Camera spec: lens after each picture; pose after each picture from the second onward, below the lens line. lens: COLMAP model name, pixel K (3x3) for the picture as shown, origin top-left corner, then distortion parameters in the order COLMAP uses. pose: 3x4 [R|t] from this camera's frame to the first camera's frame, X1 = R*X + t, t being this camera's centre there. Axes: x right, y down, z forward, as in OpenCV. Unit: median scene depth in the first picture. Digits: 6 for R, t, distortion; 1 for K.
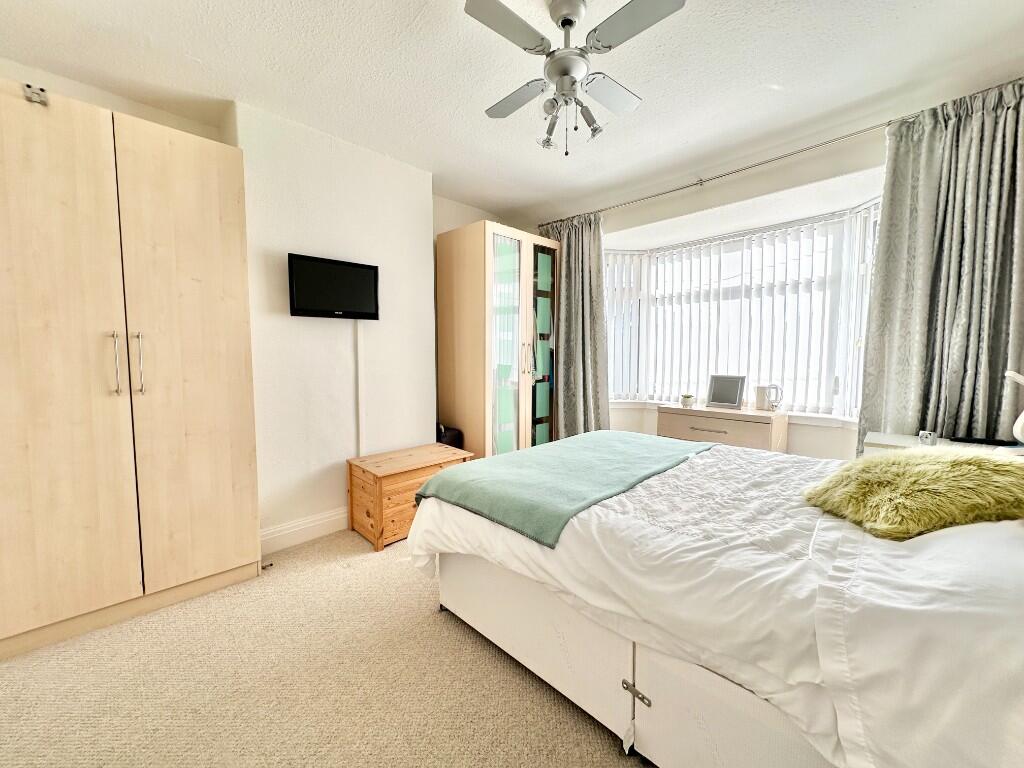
lens RADIAL K [[408.7, 0, 511.3], [0, 408.7, 383.5], [0, 0, 1]] dist [-0.006603, 0.000702]
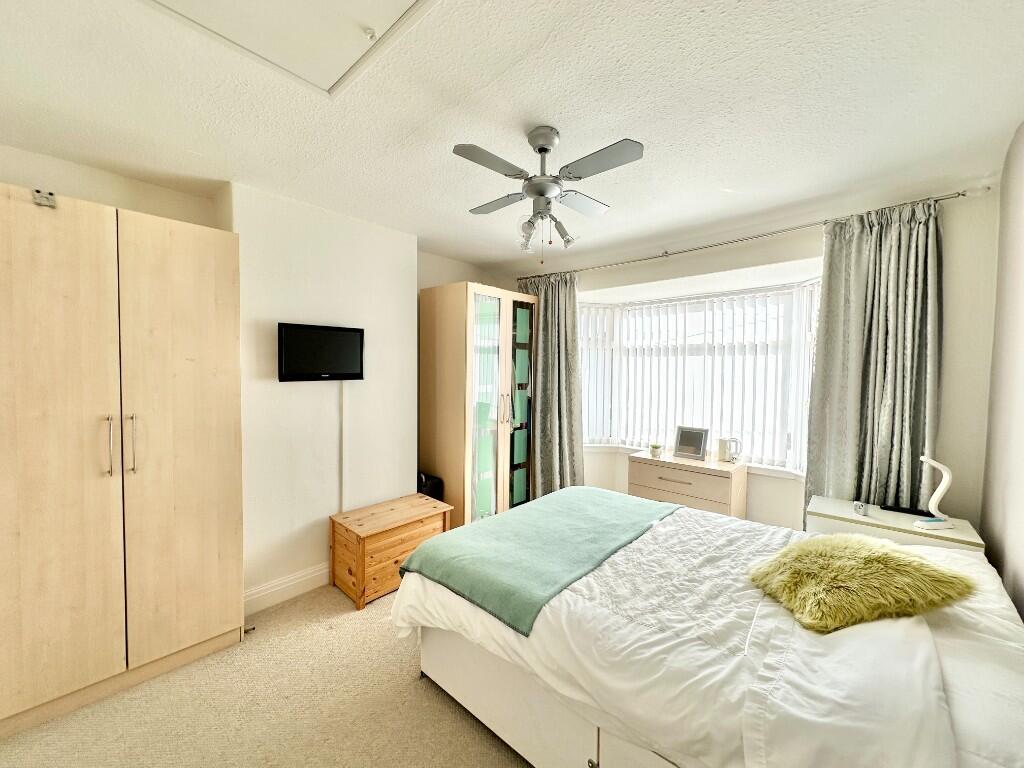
lens RADIAL K [[408.7, 0, 511.6], [0, 408.7, 382.6], [0, 0, 1]] dist [-0.006603, 0.000702]
pose [[0.998607, 0.008983, 0.051993, -0.002820], [-0.007079, 0.999301, -0.036694, -0.160900], [-0.052287, 0.036274, 0.997973, -0.085131]]
